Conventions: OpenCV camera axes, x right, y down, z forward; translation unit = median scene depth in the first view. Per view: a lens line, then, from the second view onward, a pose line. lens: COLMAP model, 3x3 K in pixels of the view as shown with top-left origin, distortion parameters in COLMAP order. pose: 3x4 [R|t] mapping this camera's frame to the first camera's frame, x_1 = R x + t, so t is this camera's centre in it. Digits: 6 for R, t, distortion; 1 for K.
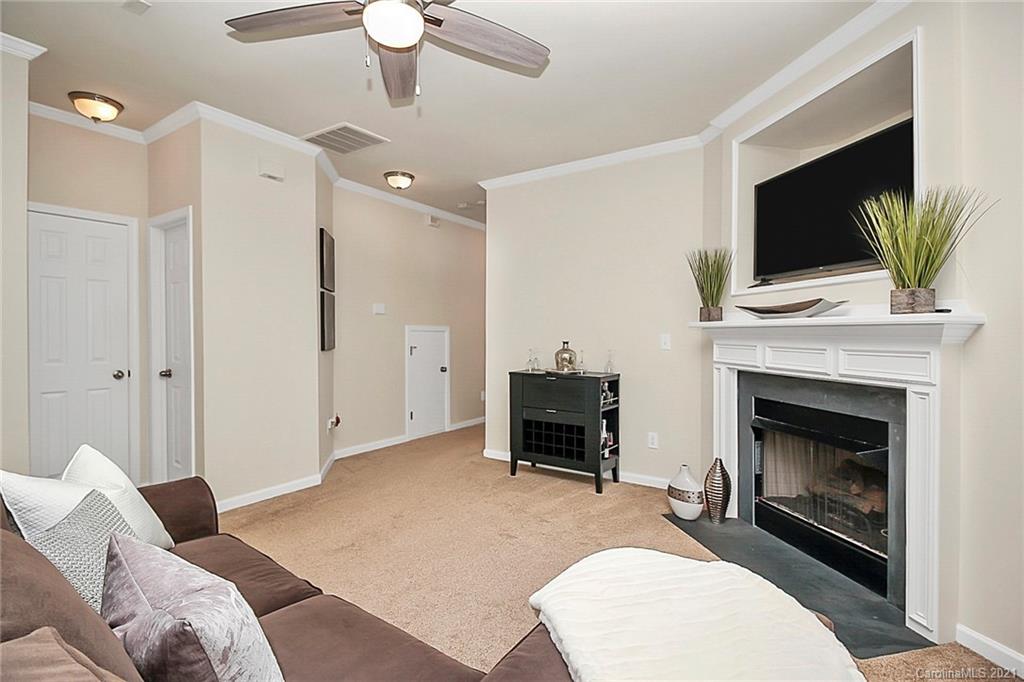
lens RADIAL K [[510.0, 0, 512.0], [0, 510.0, 341.0], [0, 0, 1]] dist [-0.000801, -0.000336]
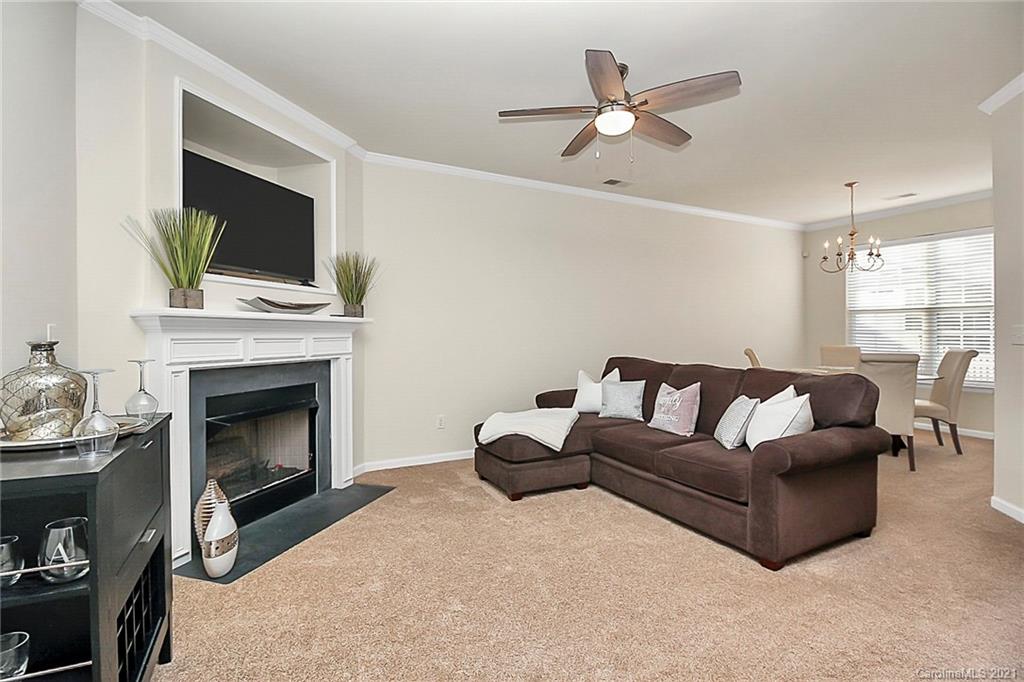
lens RADIAL K [[481.0, 0, 518.0], [0, 481.0, 334.1], [0, 0, 1]] dist [-0.003323, -0.007849]
pose [[-0.871323, -0.002562, 0.490703, -0.382054], [0.007258, 0.999810, 0.018107, -0.010196], [-0.490656, 0.019339, -0.871139, 1.389928]]
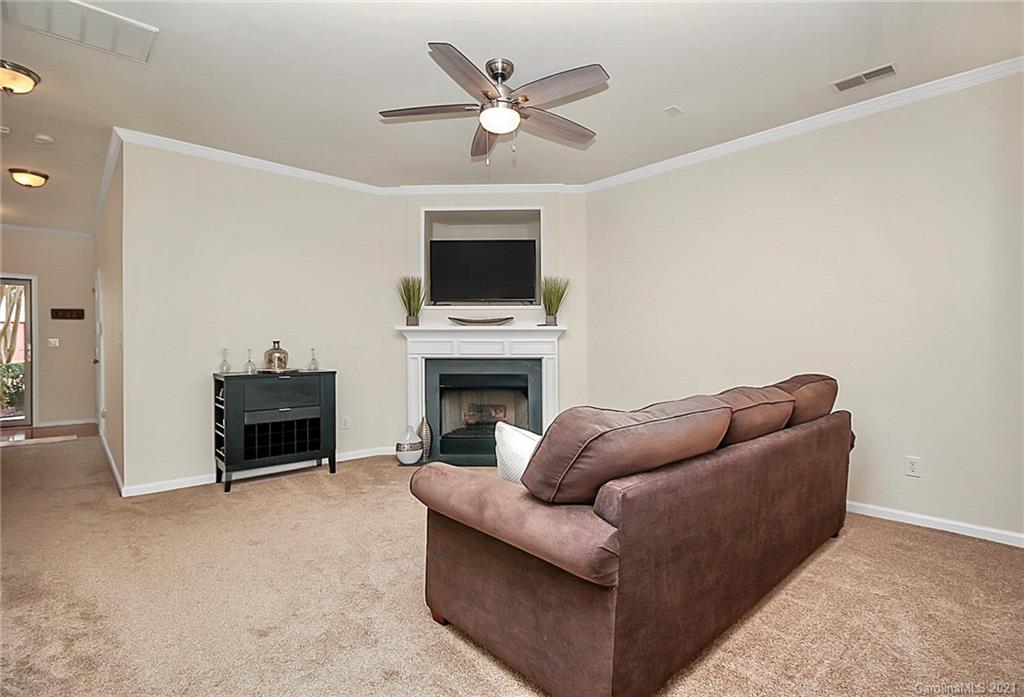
lens RADIAL K [[480.6, 0, 512.0], [0, 480.6, 348.5], [0, 0, 1]] dist [-0.001044, -0.000296]
pose [[0.222276, -0.012932, 0.974898, -0.895328], [0.018253, 0.999792, 0.009101, 0.019217], [-0.974813, 0.015772, 0.222466, 0.418543]]
